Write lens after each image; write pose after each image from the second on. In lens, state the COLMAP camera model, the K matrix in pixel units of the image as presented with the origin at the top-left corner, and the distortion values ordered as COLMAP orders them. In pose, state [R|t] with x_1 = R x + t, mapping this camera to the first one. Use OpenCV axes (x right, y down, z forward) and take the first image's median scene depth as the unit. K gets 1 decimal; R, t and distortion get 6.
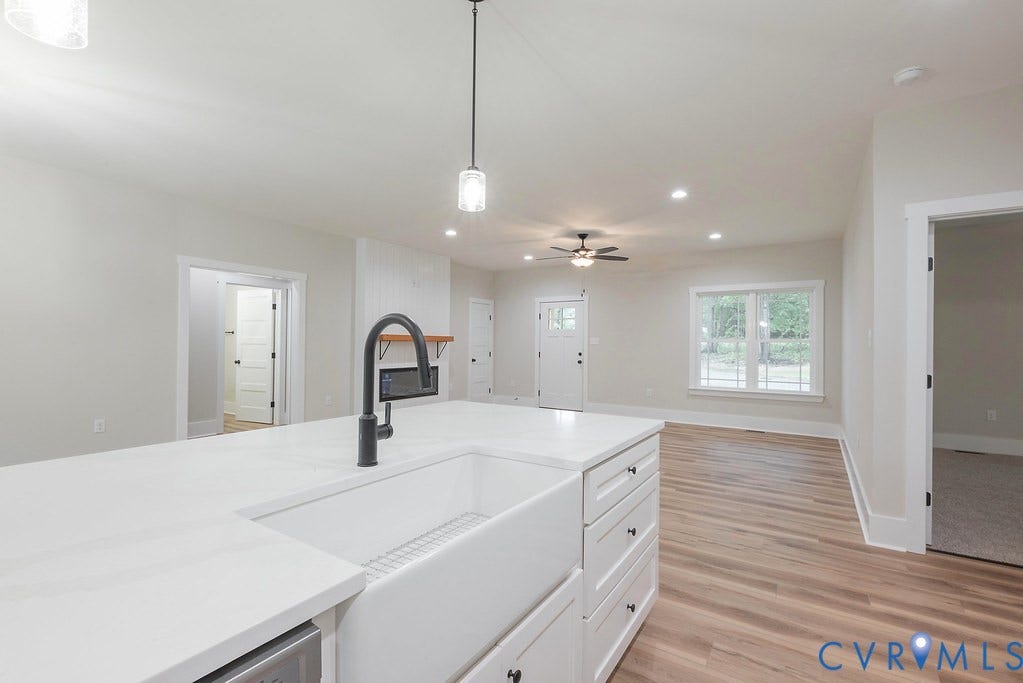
lens RADIAL K [[442.4, 0, 511.5], [0, 442.4, 341.5], [0, 0, 1]] dist [0.000749, 0.000051]
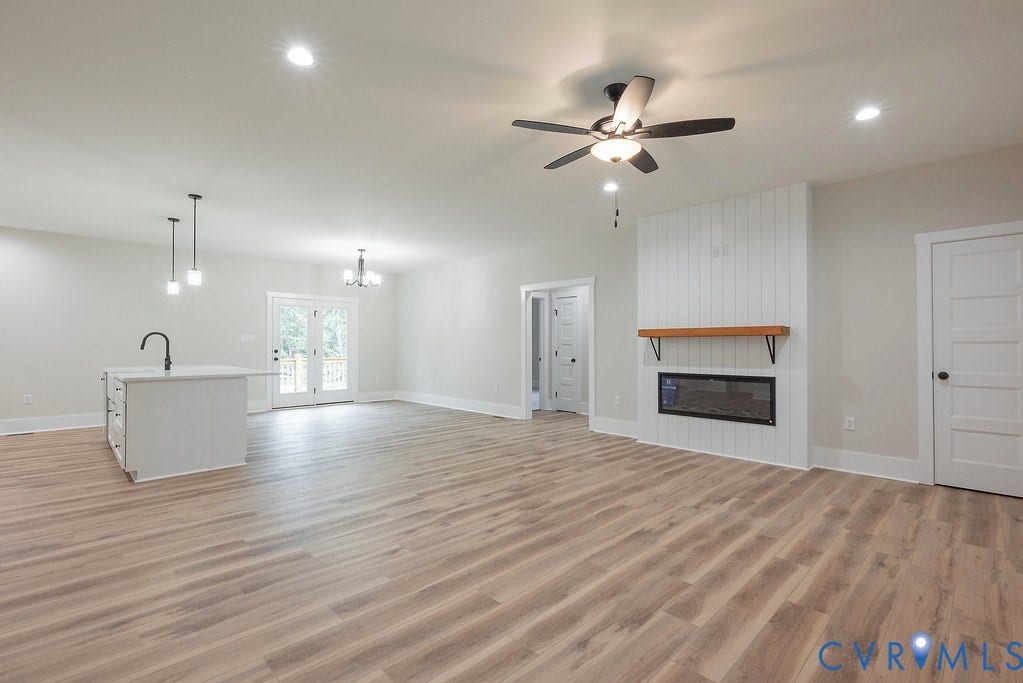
lens RADIAL K [[460.5, 0, 511.5], [0, 460.5, 341.5], [0, 0, 1]] dist [0.009755, 0.000263]
pose [[-0.199162, -0.017345, -0.979813, 0.602306], [0.004332, 0.999818, -0.018579, 0.020919], [0.979957, -0.007945, -0.199051, 0.932602]]
